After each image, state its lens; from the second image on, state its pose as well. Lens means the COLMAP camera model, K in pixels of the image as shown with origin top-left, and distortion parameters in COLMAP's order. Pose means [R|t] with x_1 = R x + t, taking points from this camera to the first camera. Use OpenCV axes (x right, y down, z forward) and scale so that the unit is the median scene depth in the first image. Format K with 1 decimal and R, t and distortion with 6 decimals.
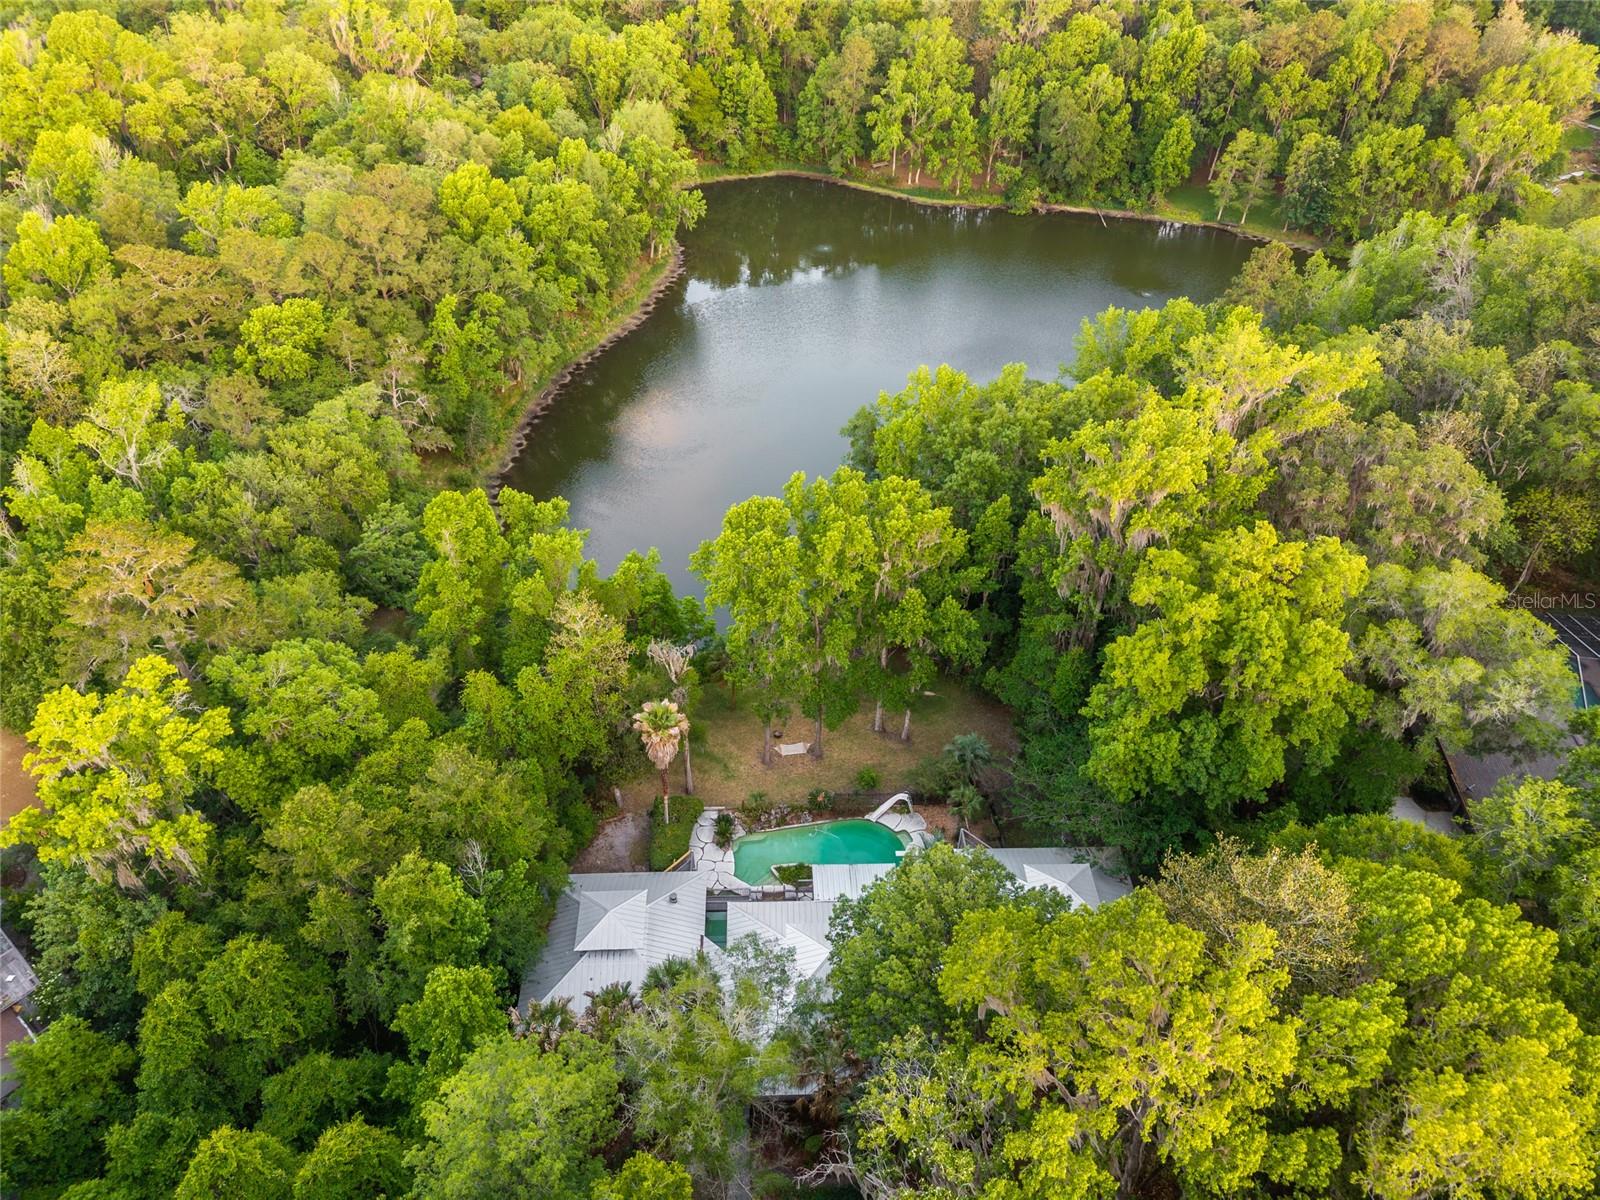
lens RADIAL K [[1036.1, 0, 791.2], [0, 1036.1, 601.2], [0, 0, 1]] dist [0.050639, -0.038619]
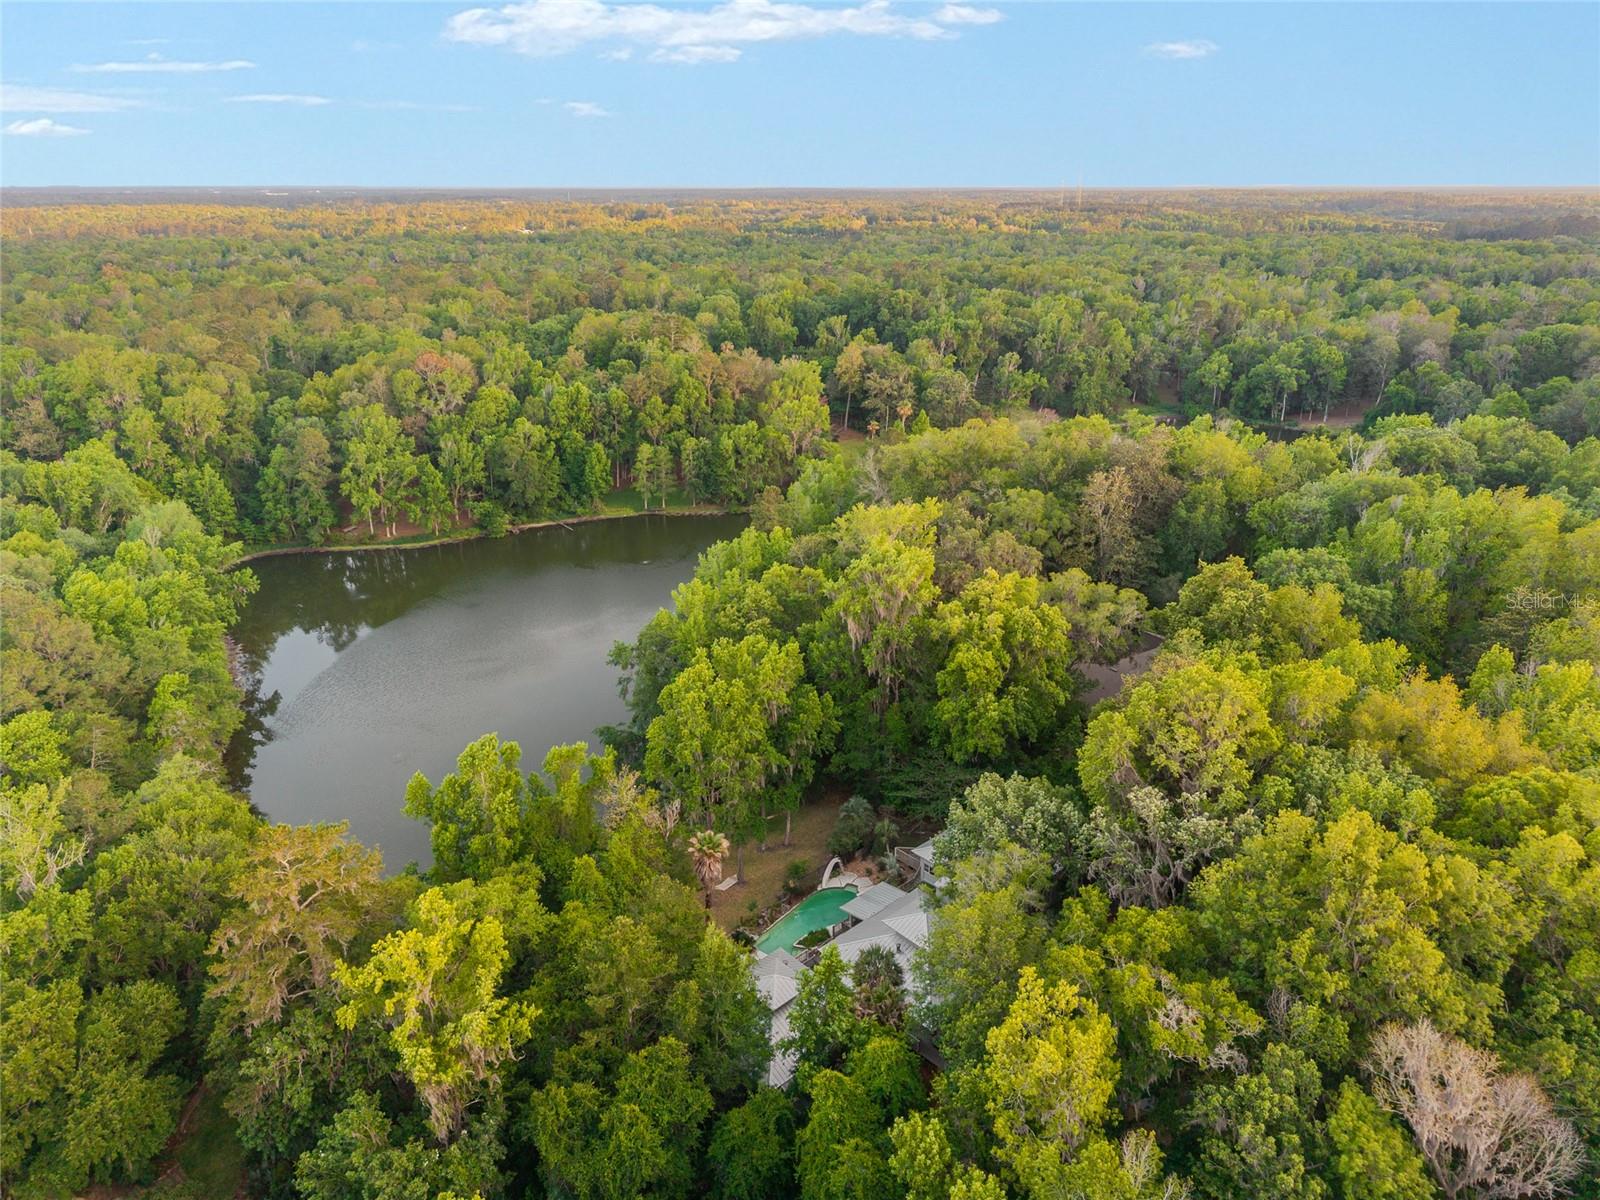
lens RADIAL K [[1036.1, 0, 791.2], [0, 1036.1, 601.2], [0, 0, 1]] dist [0.050639, -0.038619]
pose [[0.775074, -0.251917, 0.579481, -0.223166], [0.423270, 0.887916, -0.180134, 0.040546], [-0.469151, 0.384894, 0.794829, -0.050252]]
